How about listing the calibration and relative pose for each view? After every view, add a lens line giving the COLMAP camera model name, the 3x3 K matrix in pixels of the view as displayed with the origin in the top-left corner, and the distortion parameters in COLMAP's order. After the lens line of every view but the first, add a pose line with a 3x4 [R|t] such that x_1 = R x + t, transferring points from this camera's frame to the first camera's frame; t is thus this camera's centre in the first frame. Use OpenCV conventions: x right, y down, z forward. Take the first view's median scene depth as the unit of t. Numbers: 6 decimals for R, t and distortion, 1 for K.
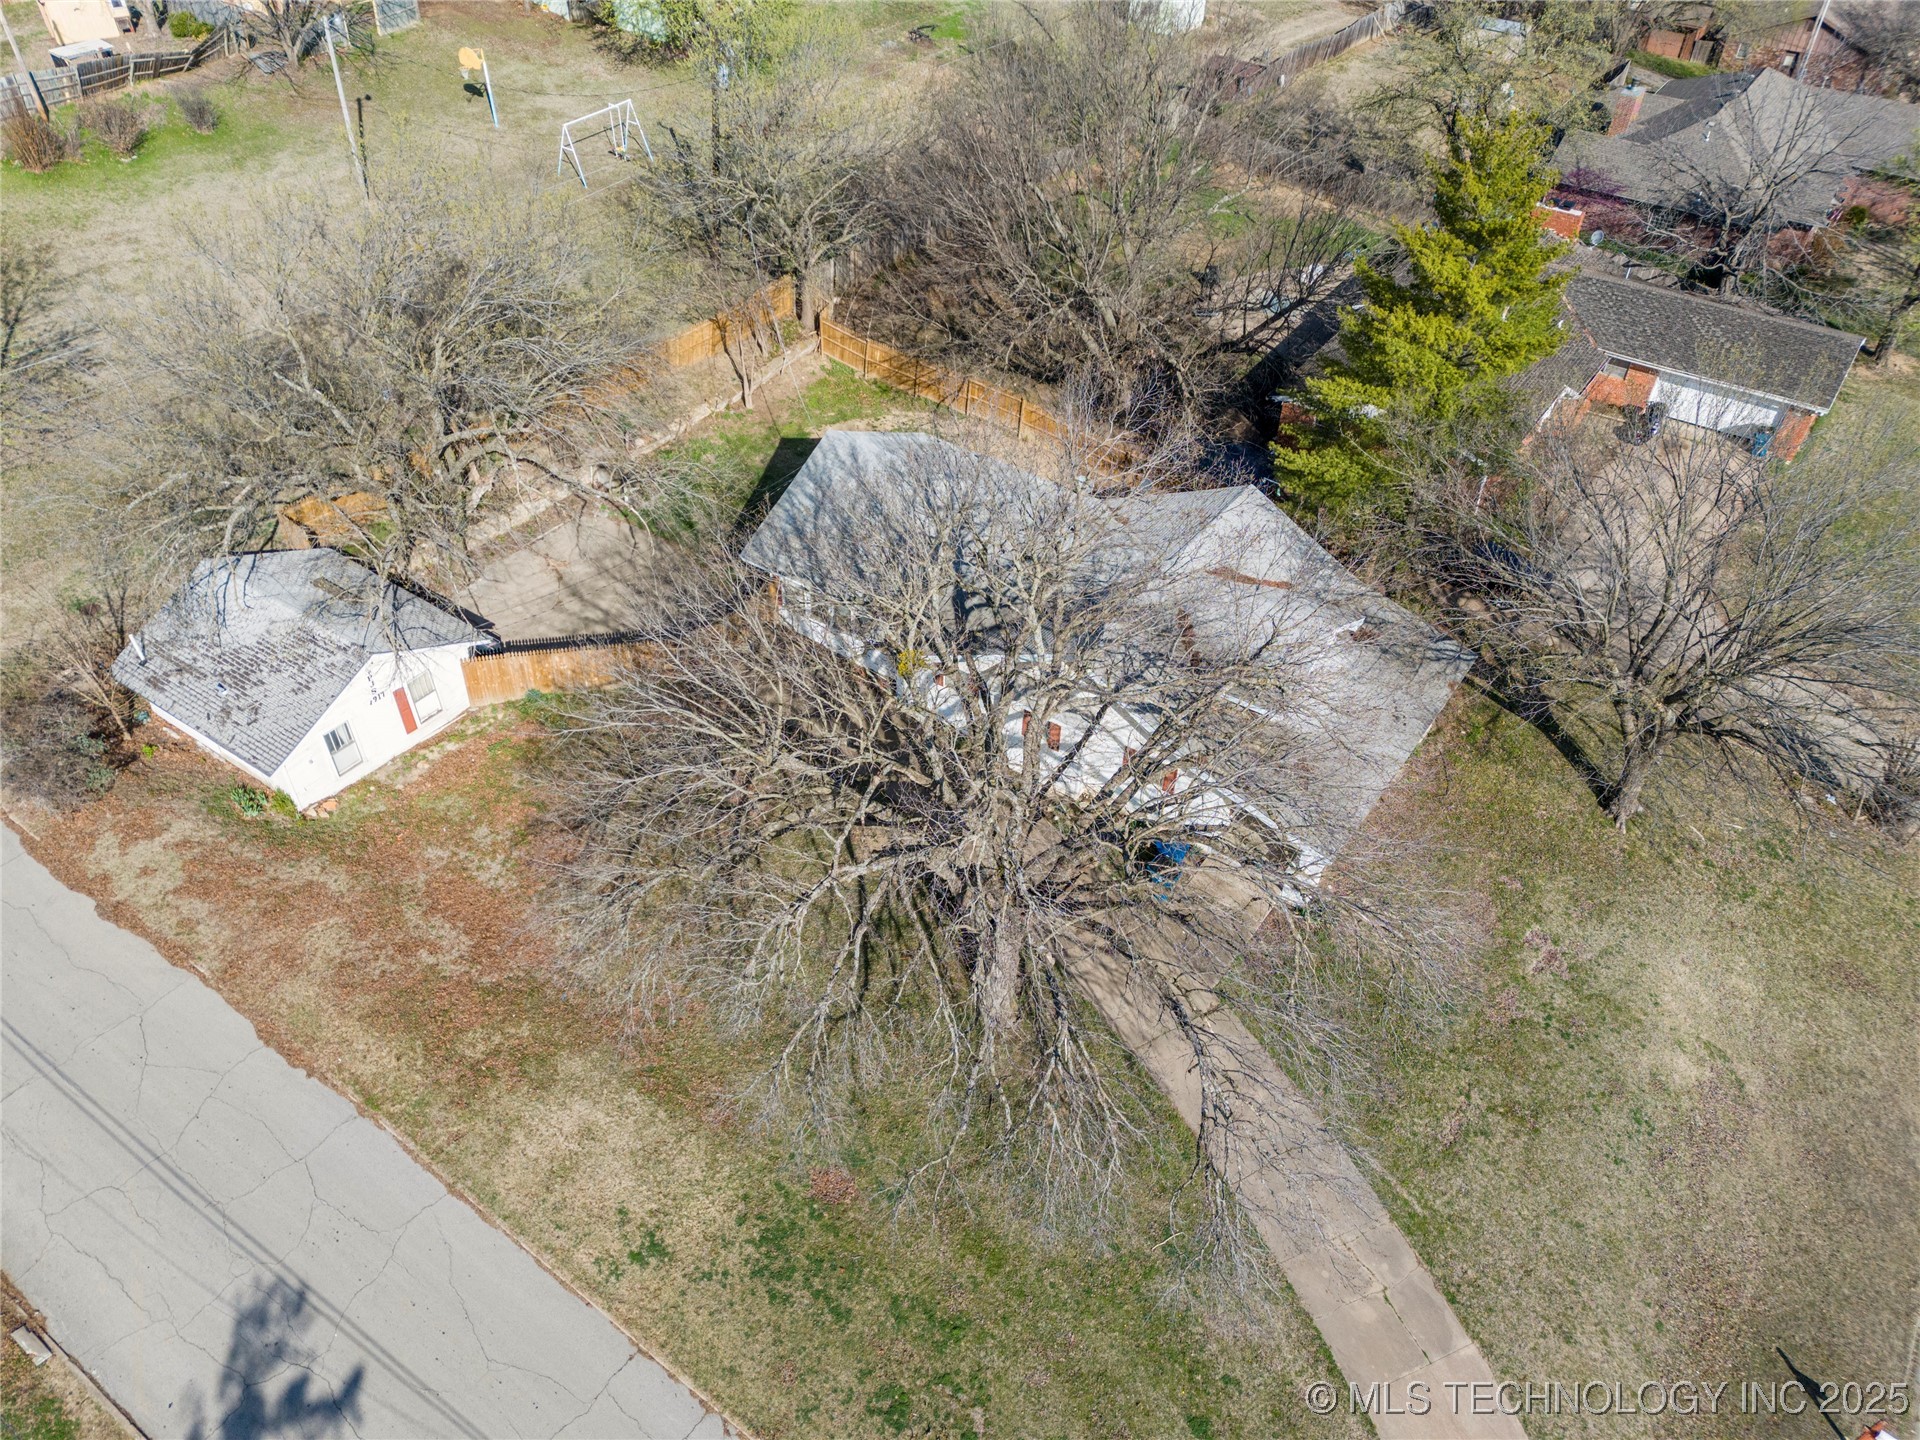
lens RADIAL K [[1428.3, 0, 960.0], [0, 1428.3, 720.0], [0, 0, 1]] dist [0.111248, -0.130338]
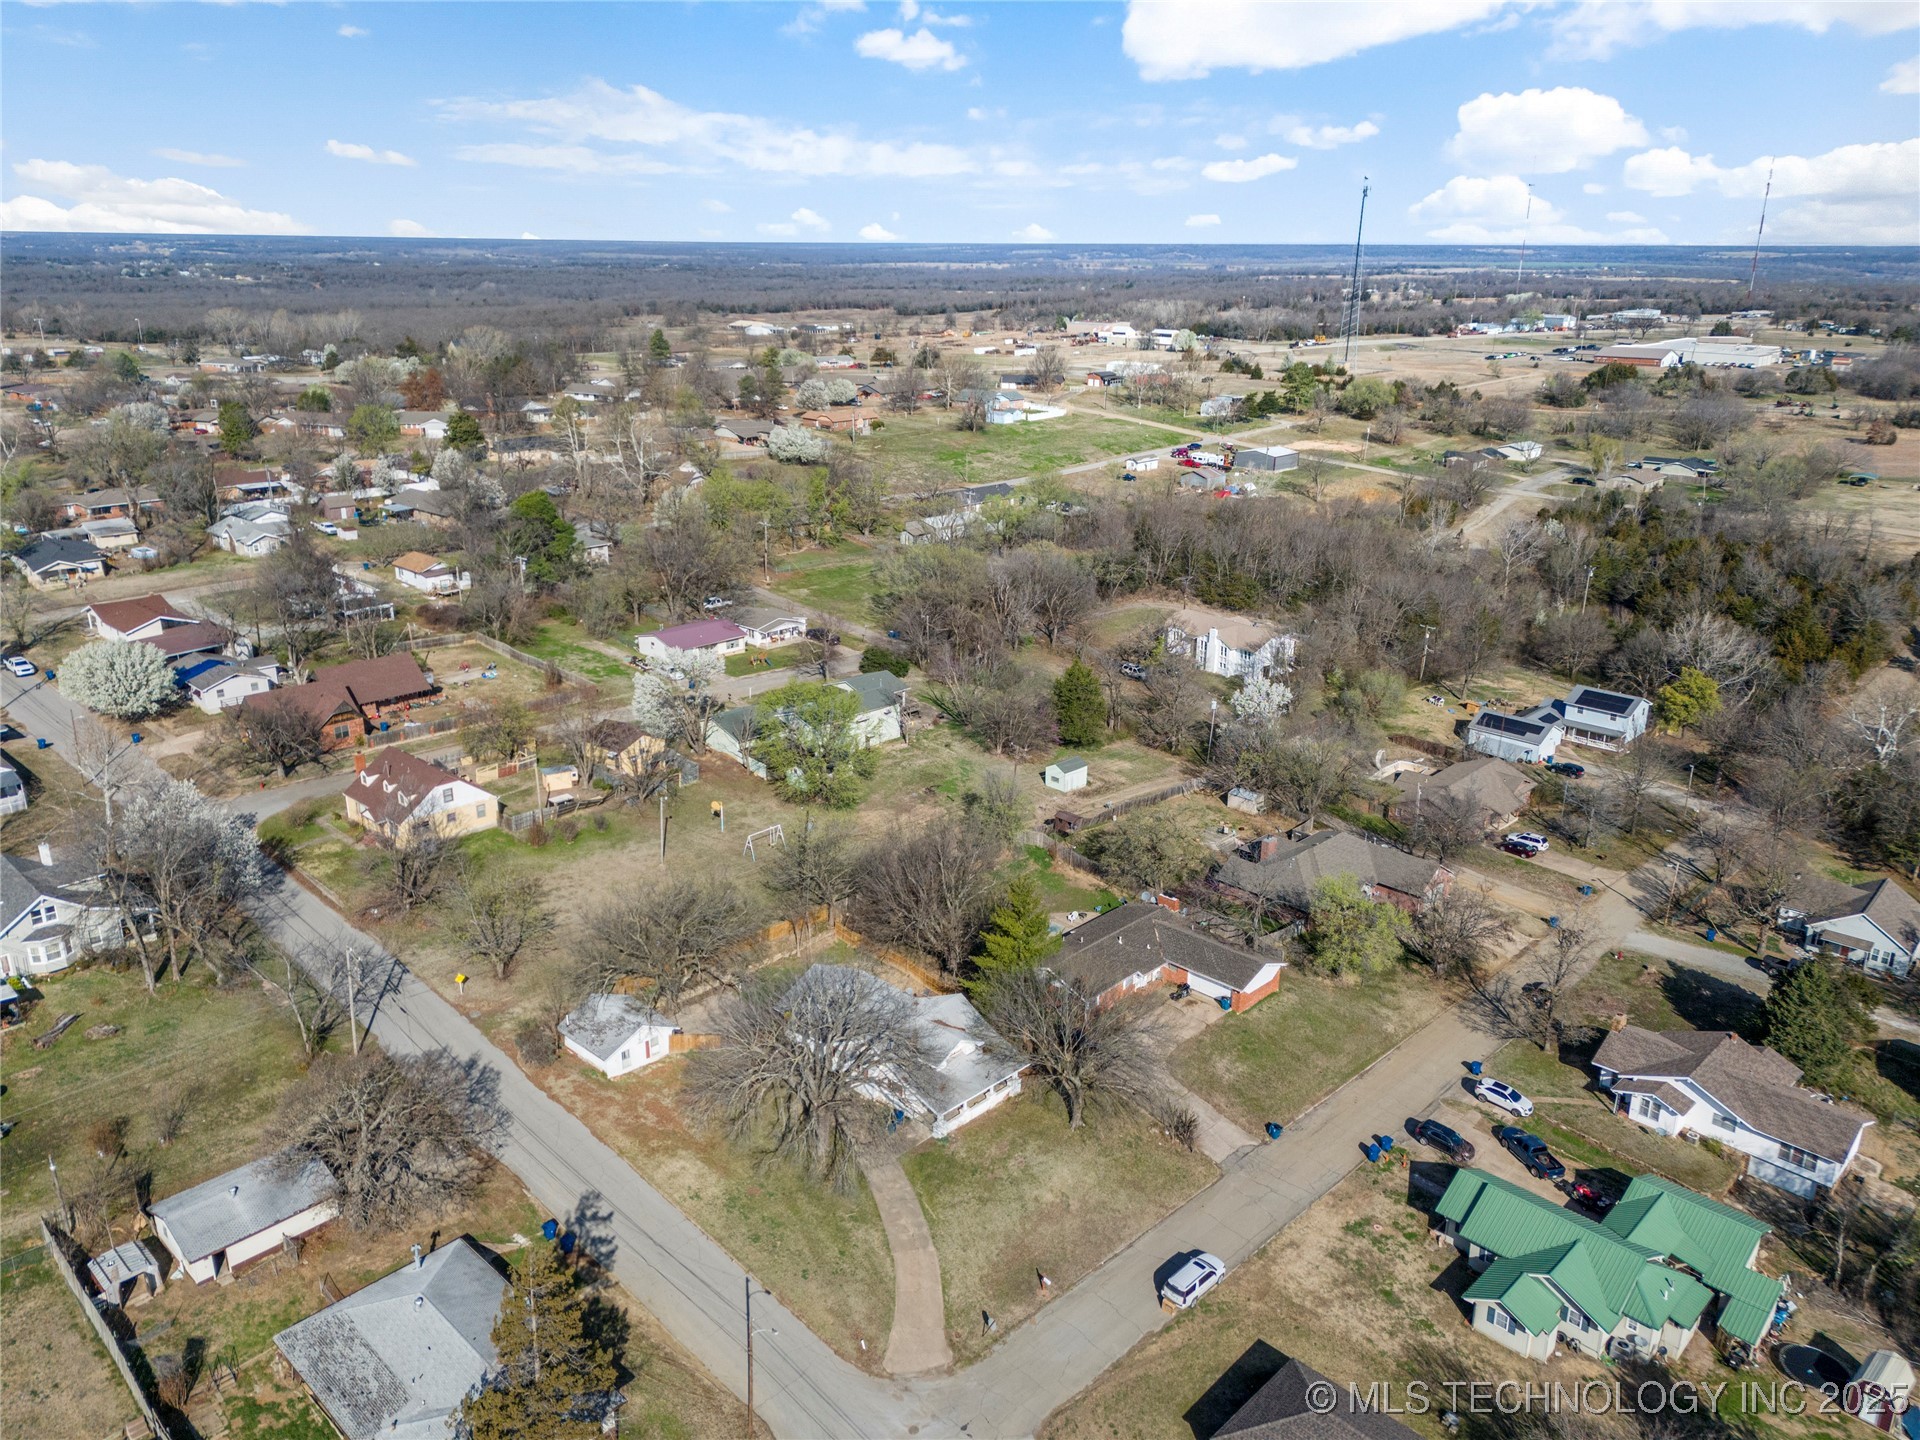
lens RADIAL K [[1428.3, 0, 960.0], [0, 1428.3, 720.0], [0, 0, 1]] dist [0.111248, -0.130338]
pose [[0.988444, 0.042515, -0.145501, 0.633001], [-0.096369, 0.917167, -0.386676, 0.451055], [0.117009, 0.396229, 0.910665, -1.836291]]
